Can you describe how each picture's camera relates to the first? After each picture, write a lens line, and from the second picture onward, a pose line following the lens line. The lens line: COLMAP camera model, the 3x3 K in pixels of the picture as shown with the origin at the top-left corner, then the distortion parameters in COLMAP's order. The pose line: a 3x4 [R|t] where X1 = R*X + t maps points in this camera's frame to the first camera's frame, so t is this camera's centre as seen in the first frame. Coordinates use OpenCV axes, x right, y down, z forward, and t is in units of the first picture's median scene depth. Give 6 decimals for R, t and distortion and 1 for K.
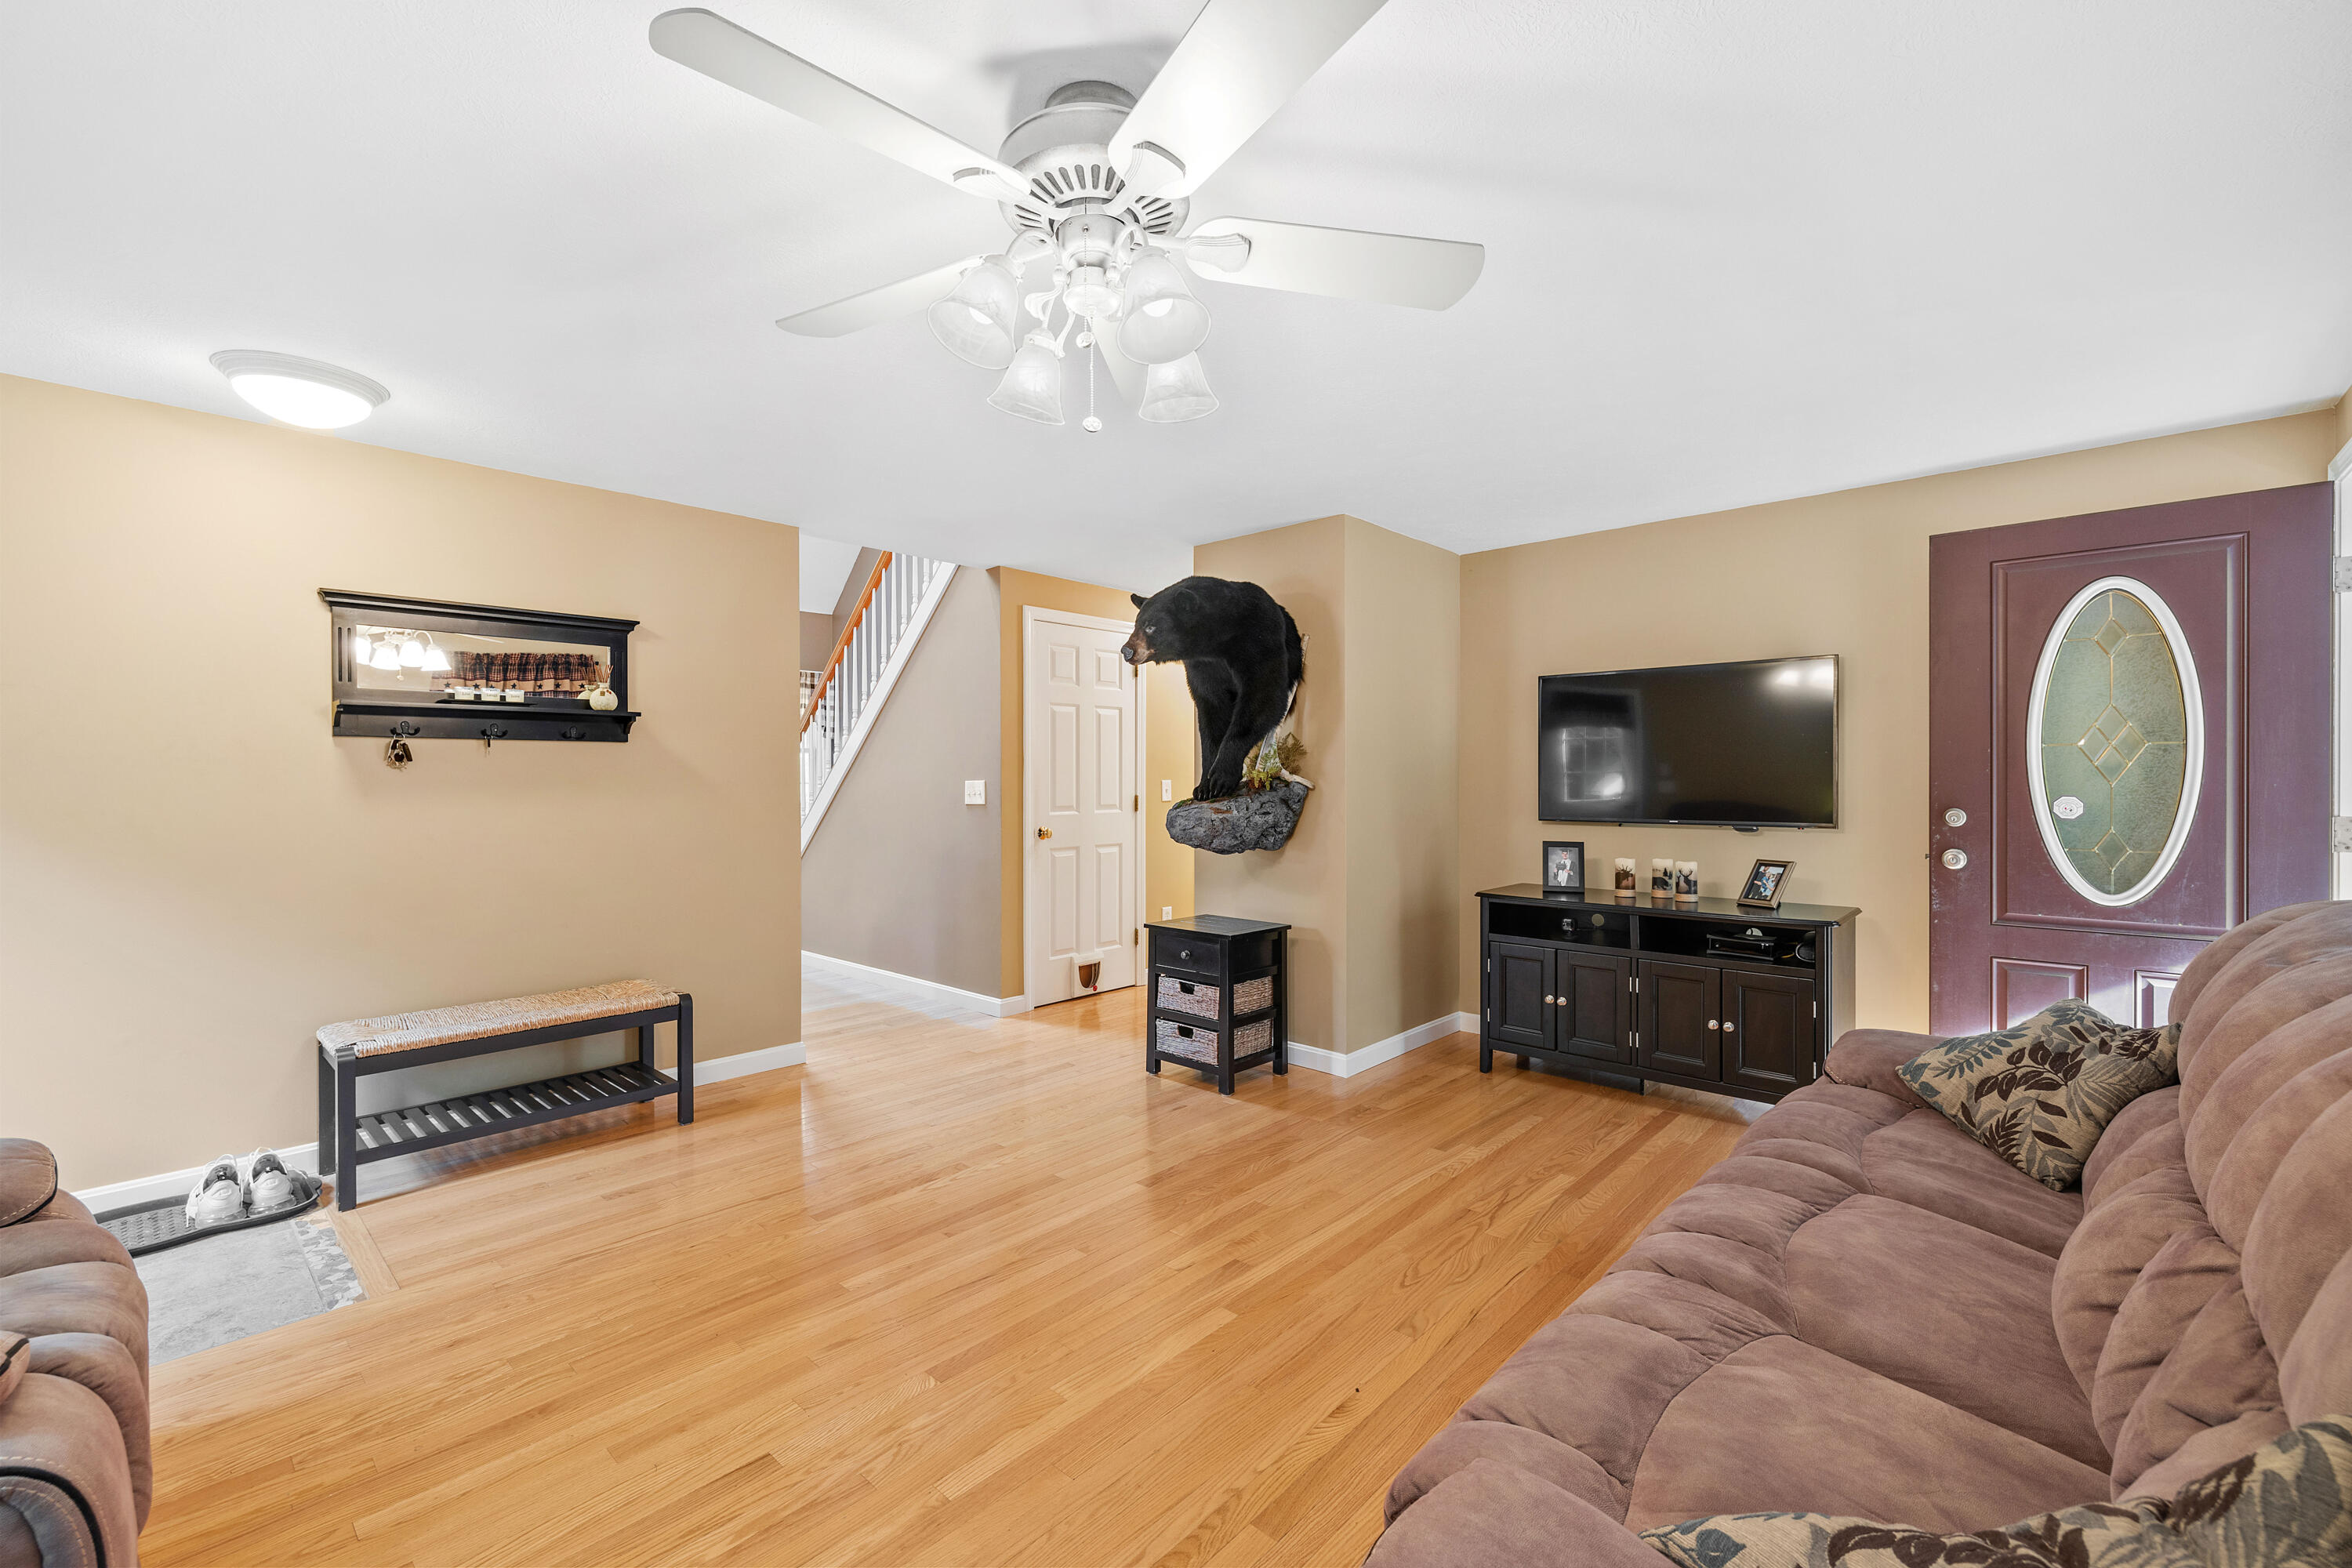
lens RADIAL K [[983.6, 0, 1171.6], [0, 983.6, 777.7], [0, 0, 1]] dist [-0.000872, 0.000090]
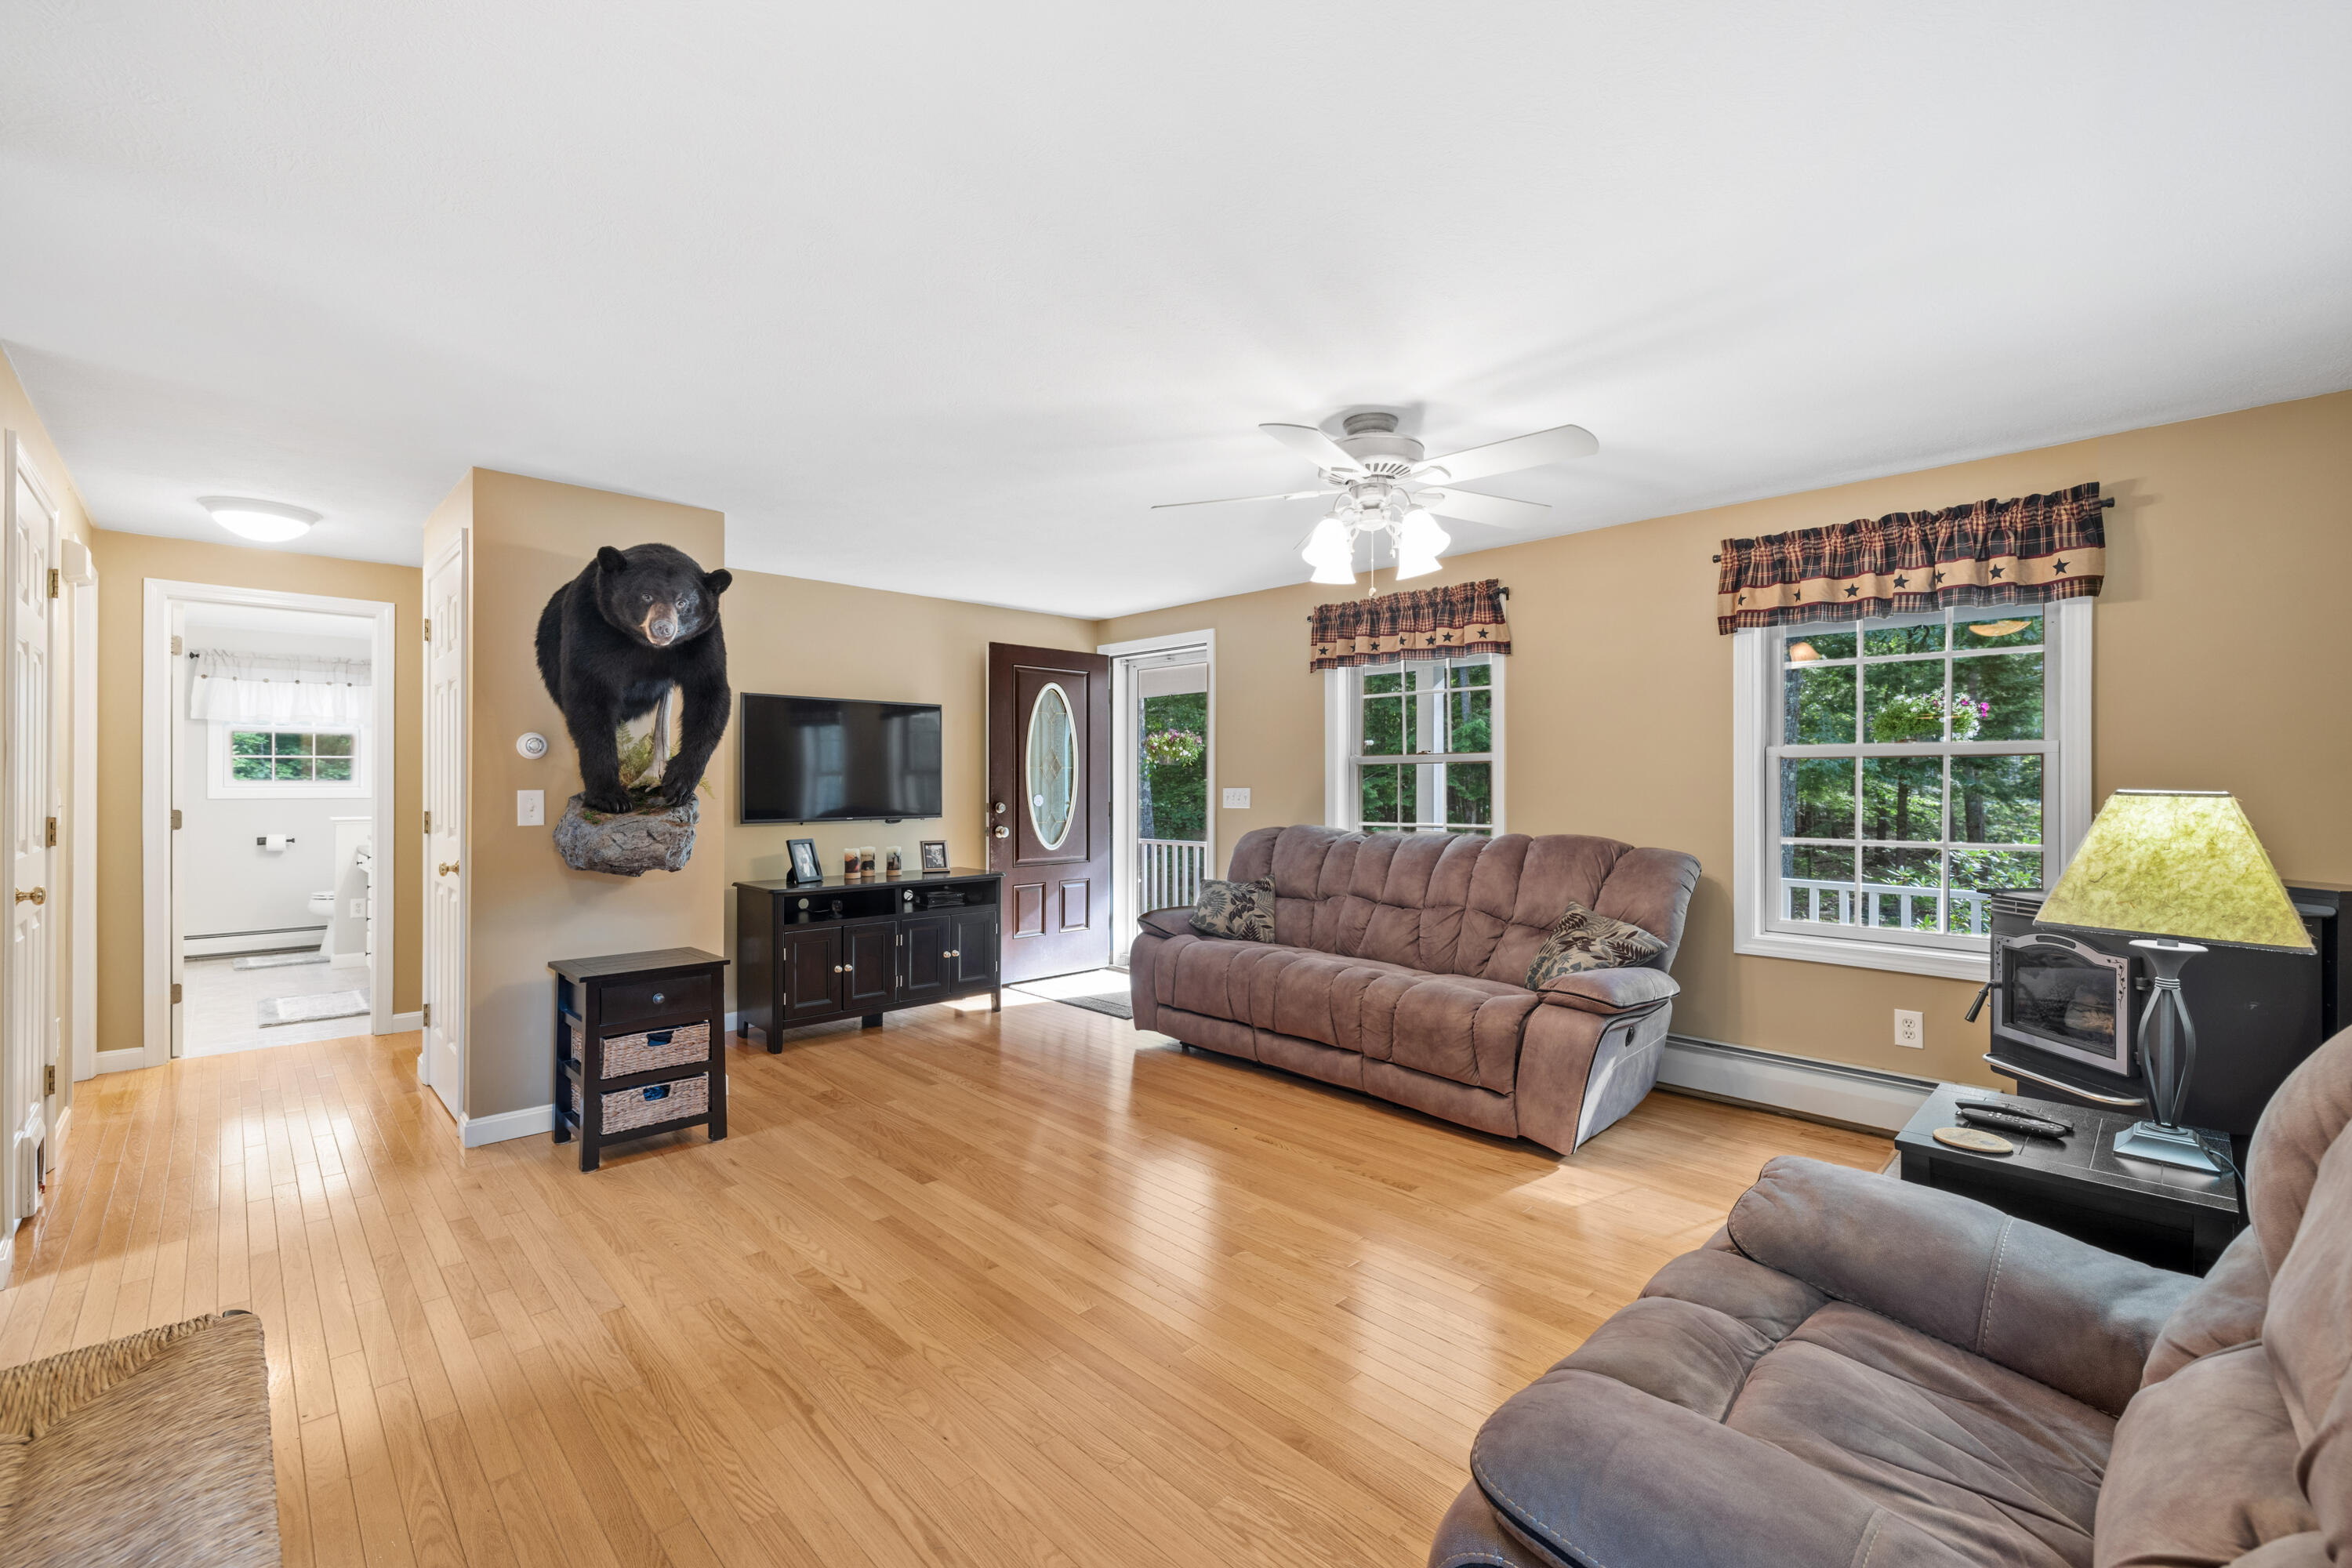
lens RADIAL K [[983.6, 0, 1172.0], [0, 983.6, 785.5], [0, 0, 1]] dist [-0.000872, 0.000090]
pose [[0.046848, 0.000682, 0.998902, -0.860045], [-0.001137, 0.999999, -0.000630, 0.001583], [-0.998901, -0.001106, 0.046849, 0.579230]]
